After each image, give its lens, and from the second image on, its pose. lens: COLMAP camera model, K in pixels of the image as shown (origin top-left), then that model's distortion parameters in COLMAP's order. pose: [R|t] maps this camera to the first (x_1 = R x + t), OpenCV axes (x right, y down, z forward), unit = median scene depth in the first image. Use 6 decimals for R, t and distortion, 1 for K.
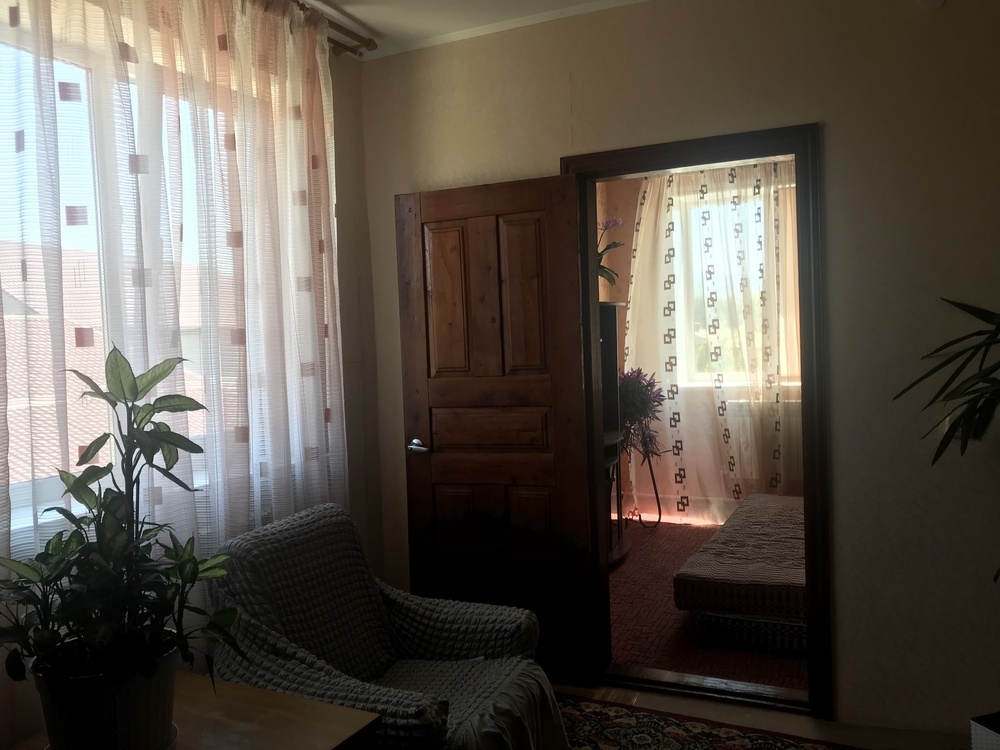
lens RADIAL K [[810.3, 0, 501.8], [0, 810.3, 375.8], [0, 0, 1]] dist [0.019463, -0.051475]
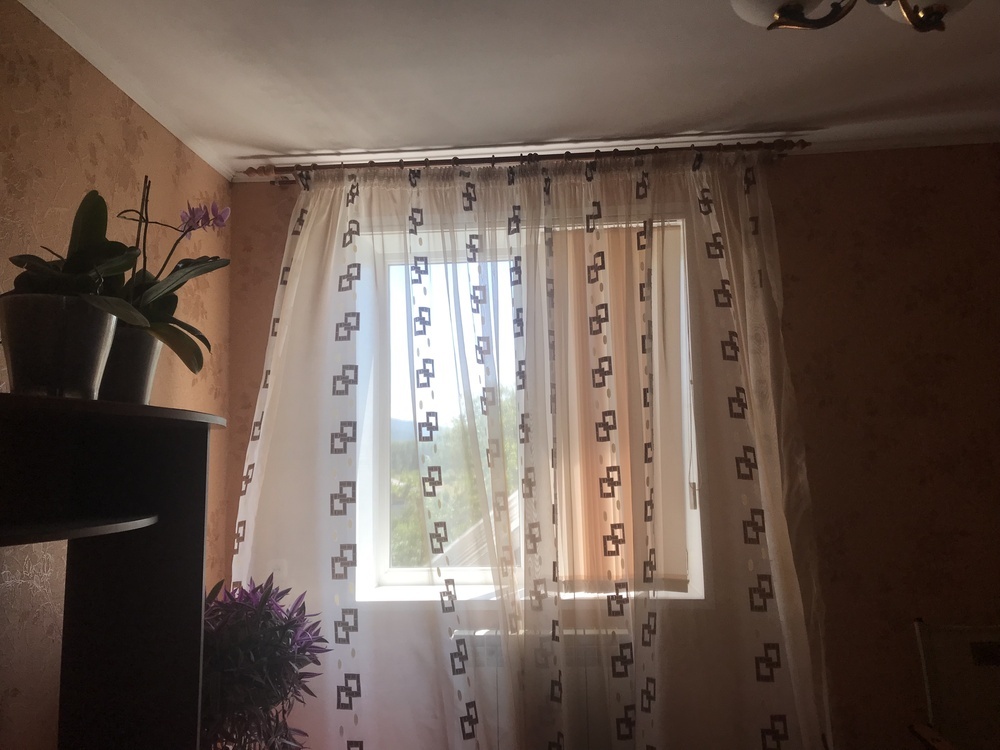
lens RADIAL K [[810.3, 0, 500.3], [0, 810.3, 375.6], [0, 0, 1]] dist [0.019463, -0.051475]
pose [[0.925706, 0.065956, 0.372449, 0.112434], [0.005670, 0.982149, -0.188018, -0.031062], [-0.378202, 0.176161, 0.908807, 0.530137]]
